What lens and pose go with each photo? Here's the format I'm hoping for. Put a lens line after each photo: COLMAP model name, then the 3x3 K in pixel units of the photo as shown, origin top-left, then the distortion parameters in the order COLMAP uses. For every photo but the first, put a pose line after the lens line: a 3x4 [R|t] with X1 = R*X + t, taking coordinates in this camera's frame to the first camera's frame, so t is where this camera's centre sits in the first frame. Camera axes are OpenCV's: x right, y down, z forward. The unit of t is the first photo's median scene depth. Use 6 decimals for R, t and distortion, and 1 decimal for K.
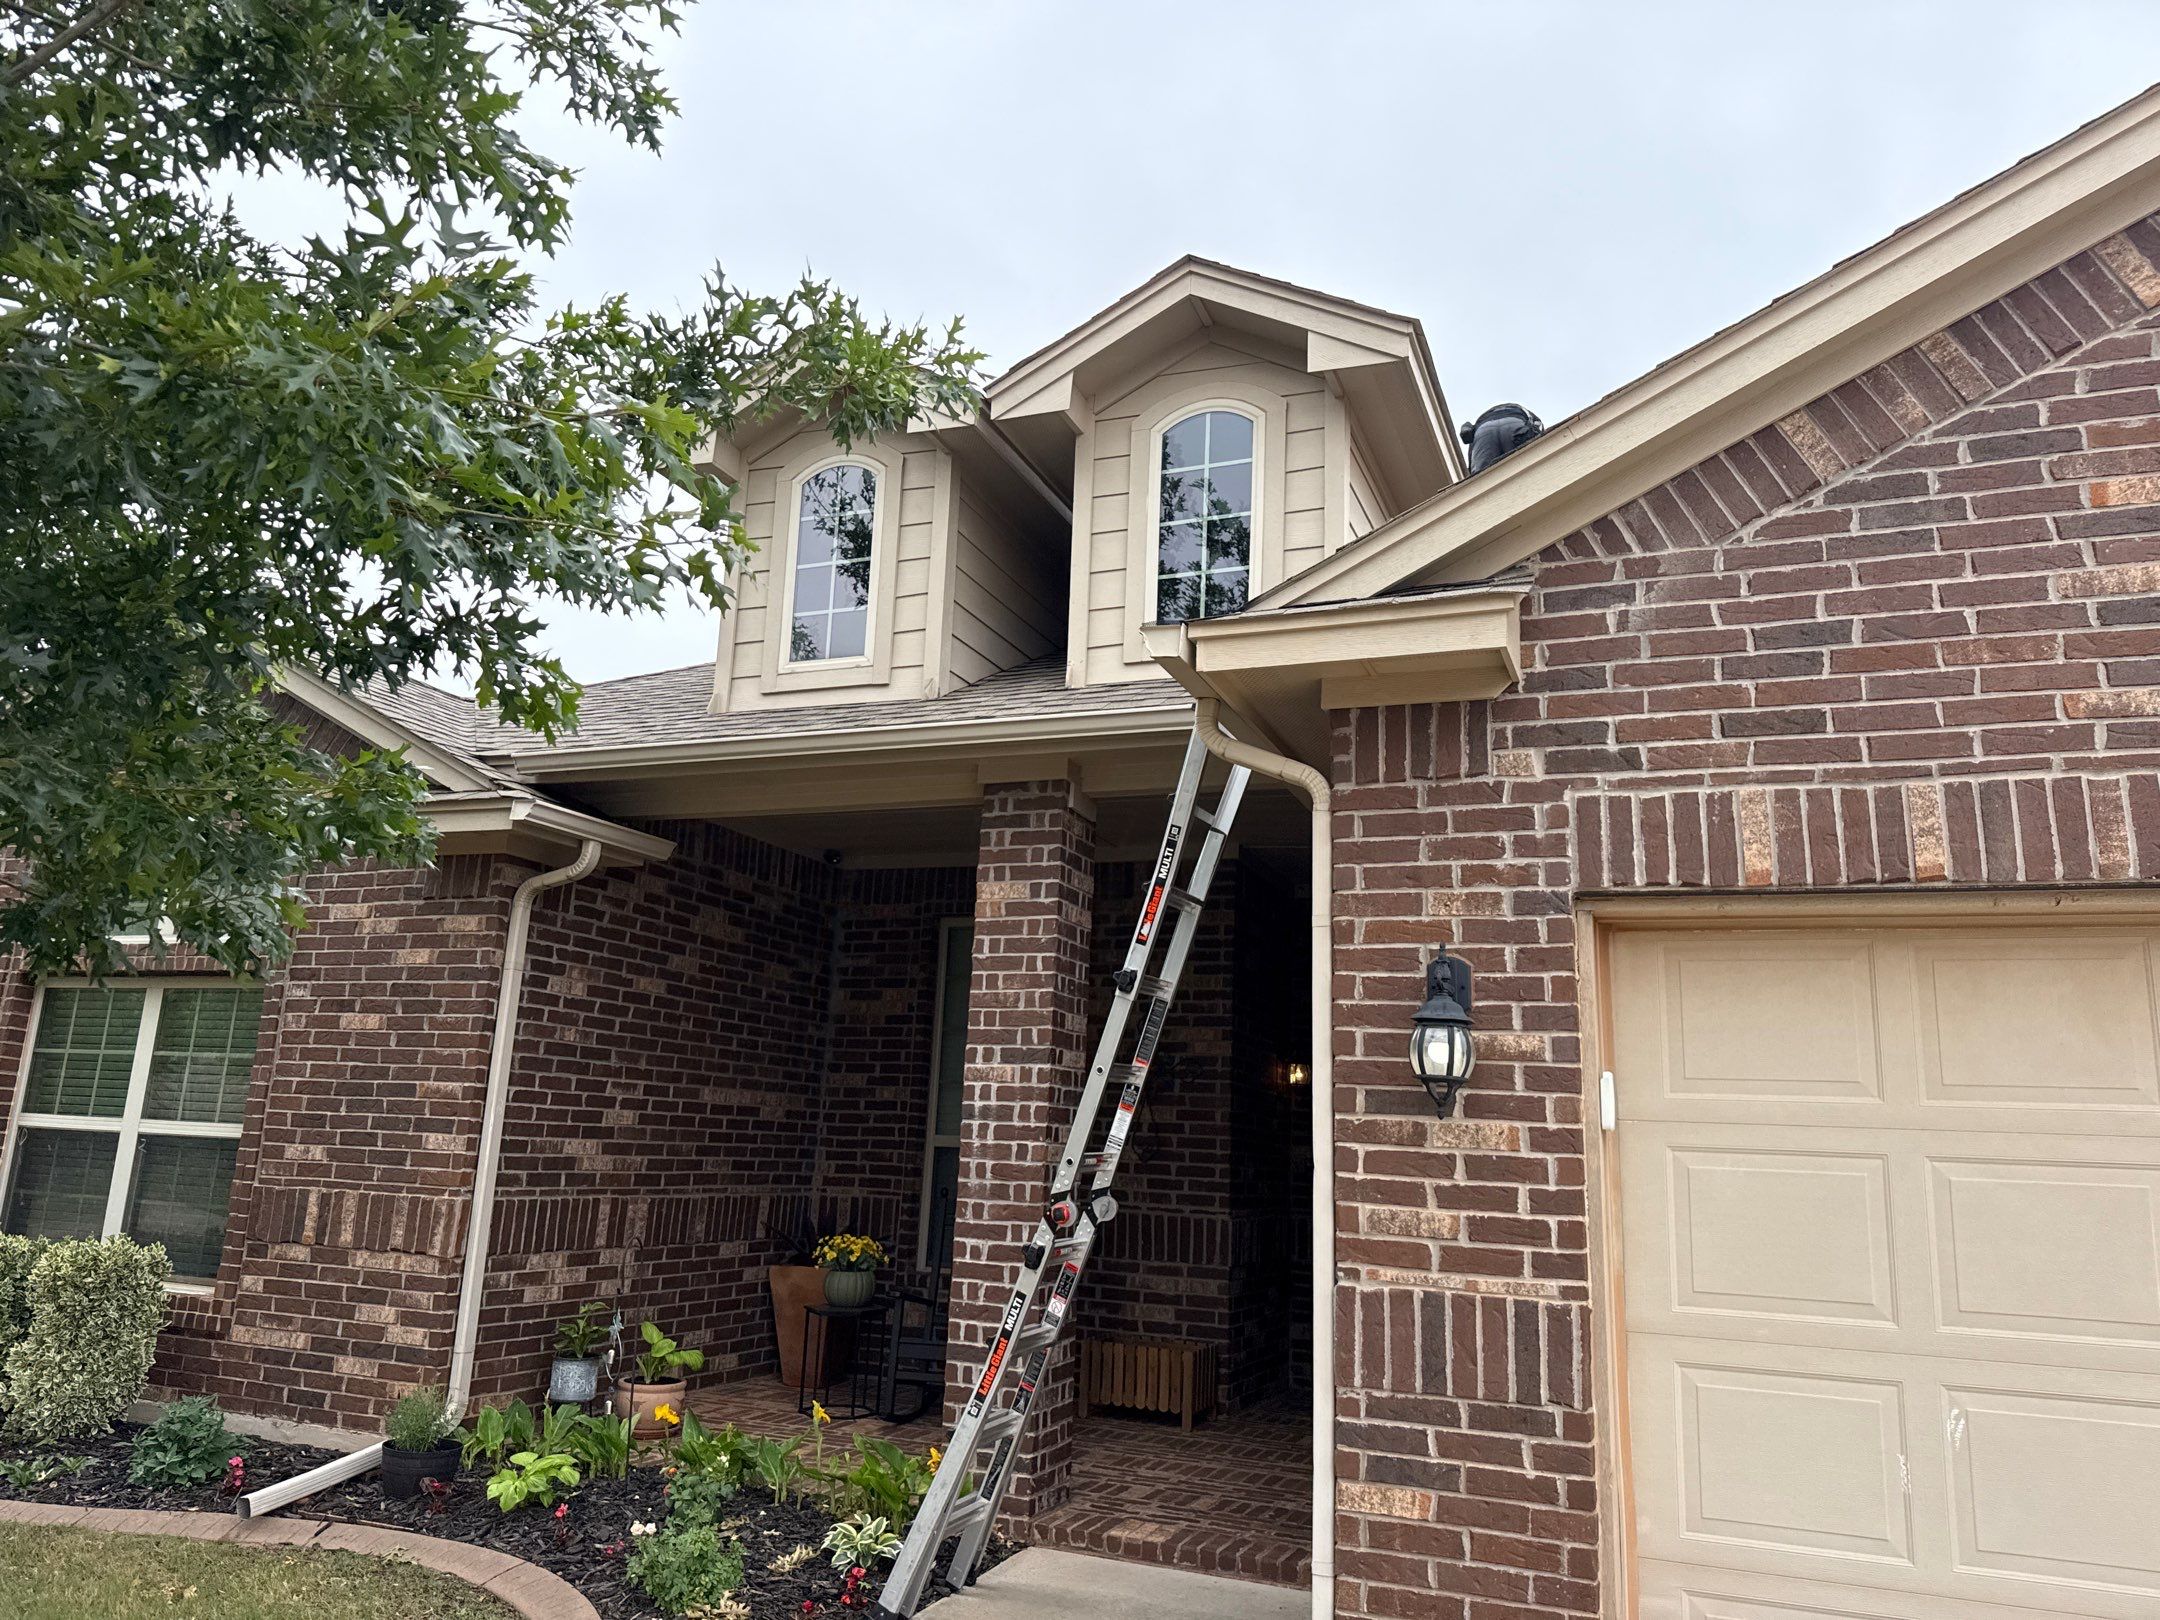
lens RADIAL K [[1570.7, 0, 1025.7], [0, 1570.7, 818.9], [0, 0, 1]] dist [0.082095, -0.133983]
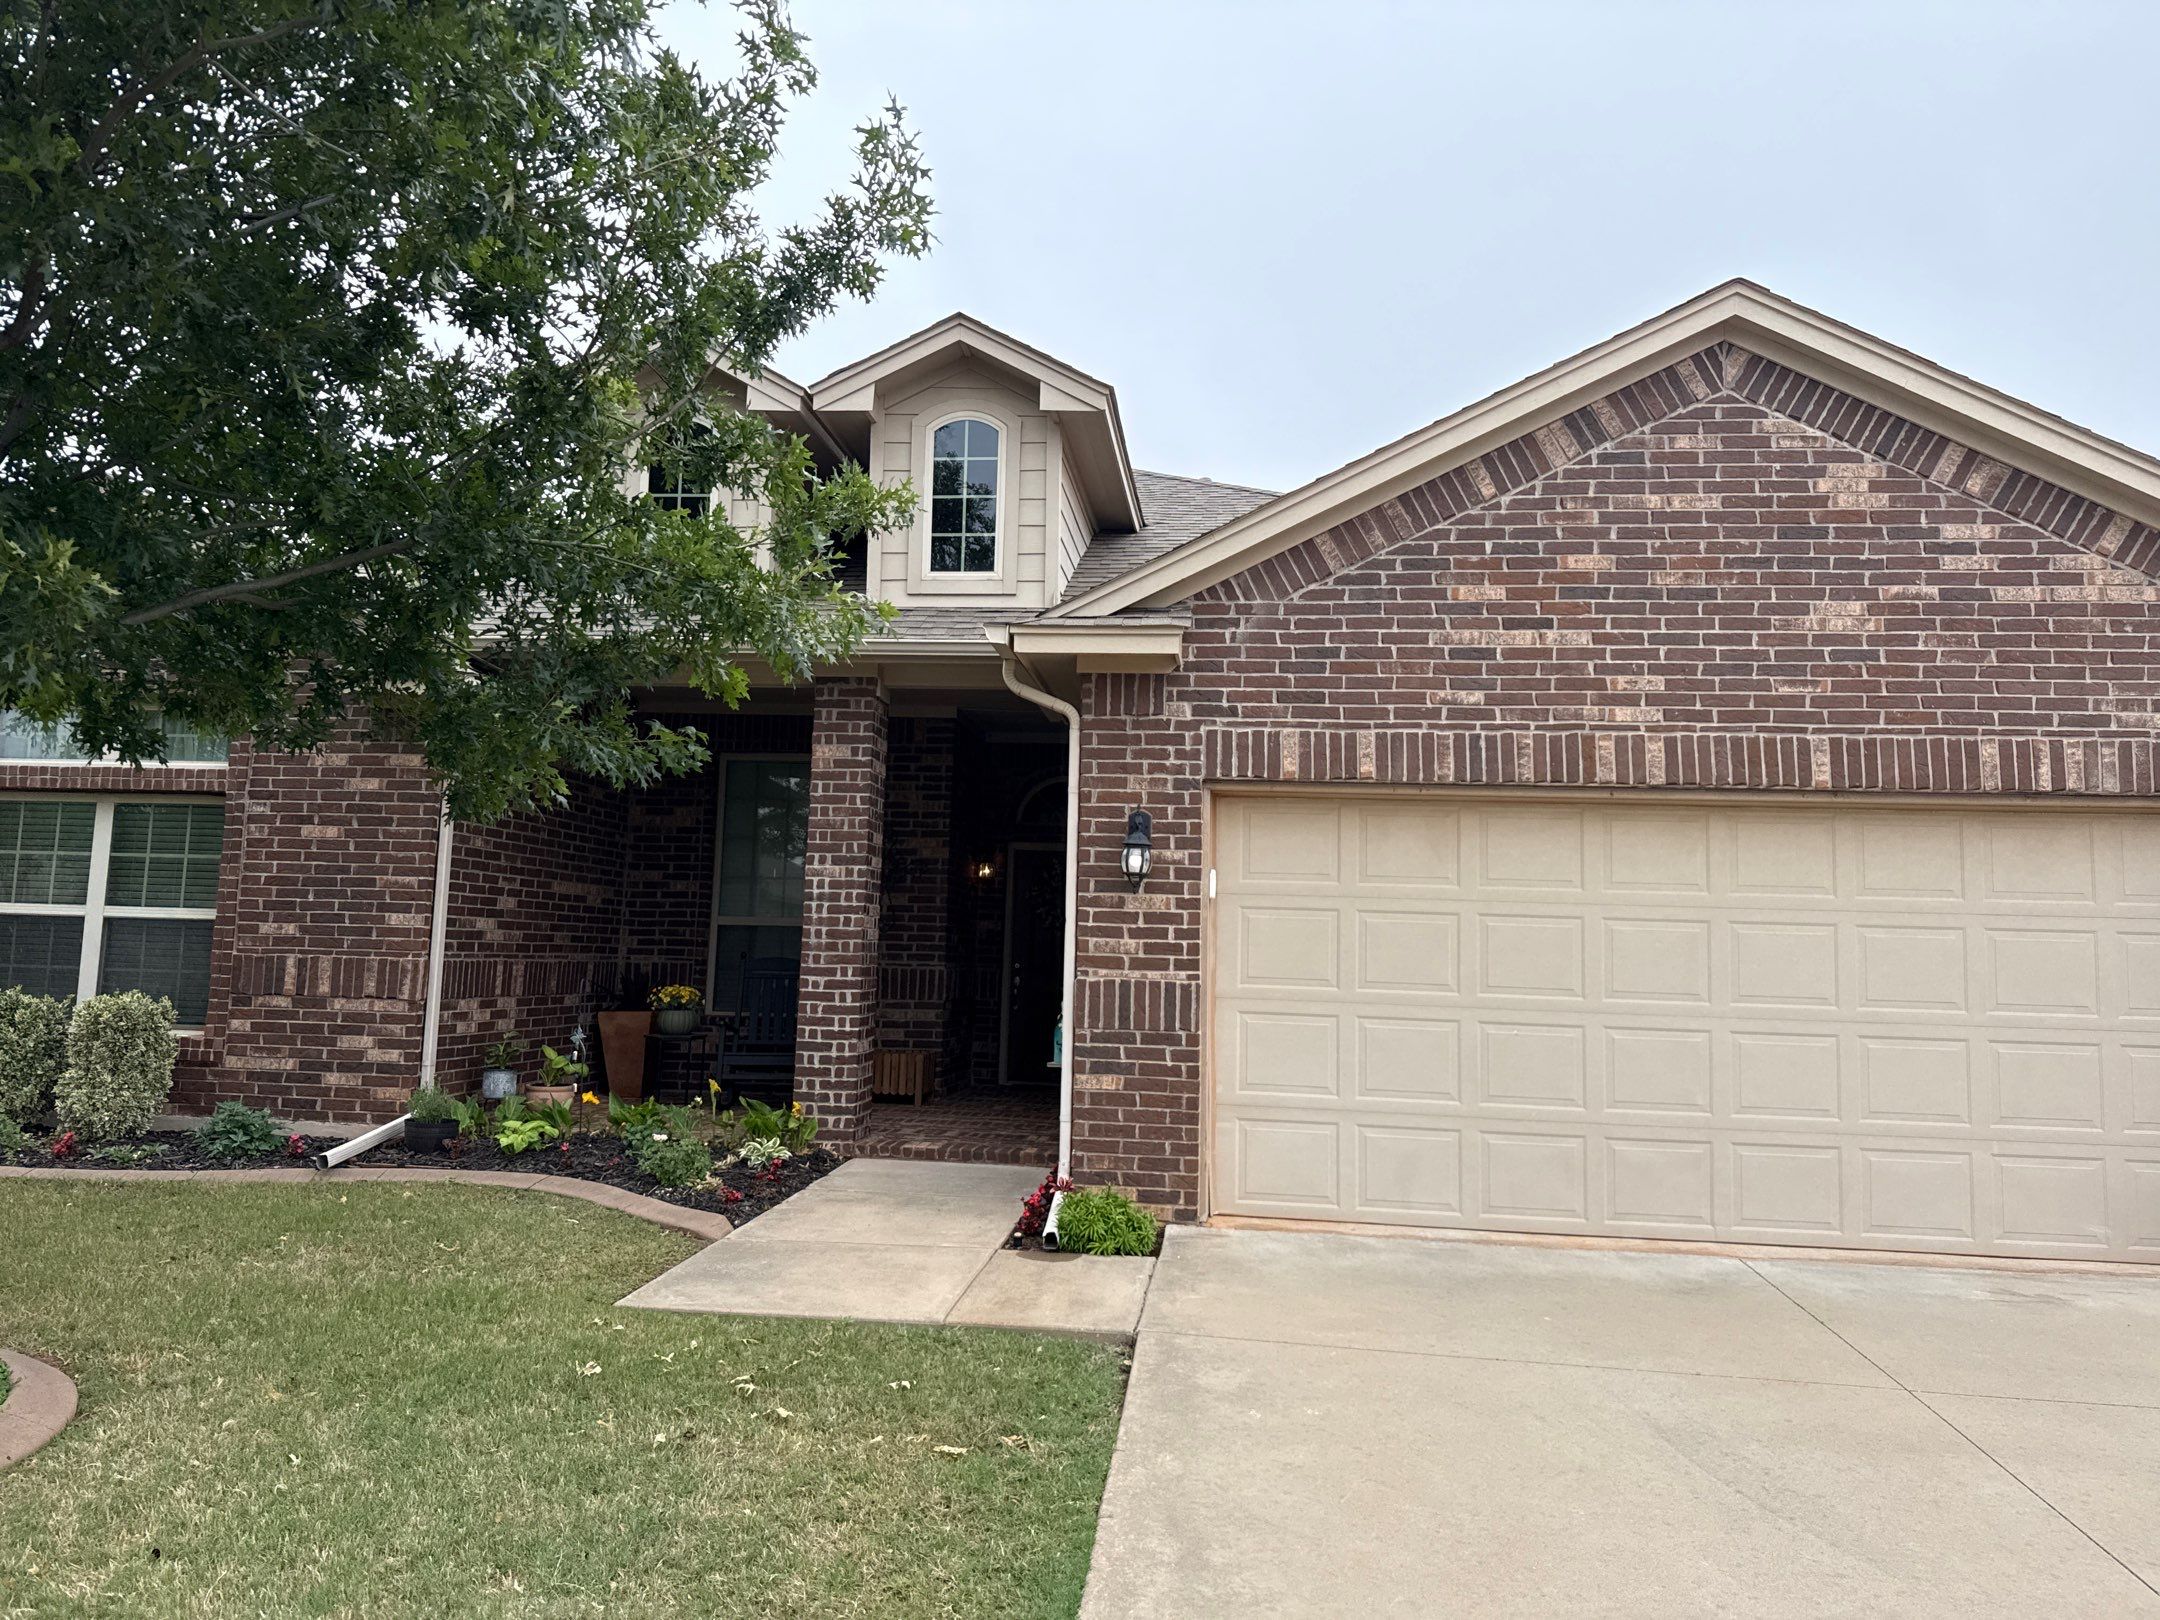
lens RADIAL K [[1520.4, 0, 1034.0], [0, 1520.4, 810.3], [0, 0, 1]] dist [0.111419, -0.117866]
pose [[0.965699, 0.009962, 0.259472, -0.329931], [-0.041477, 0.992351, 0.116269, -0.120916], [-0.256329, -0.123043, 0.958726, -0.725385]]
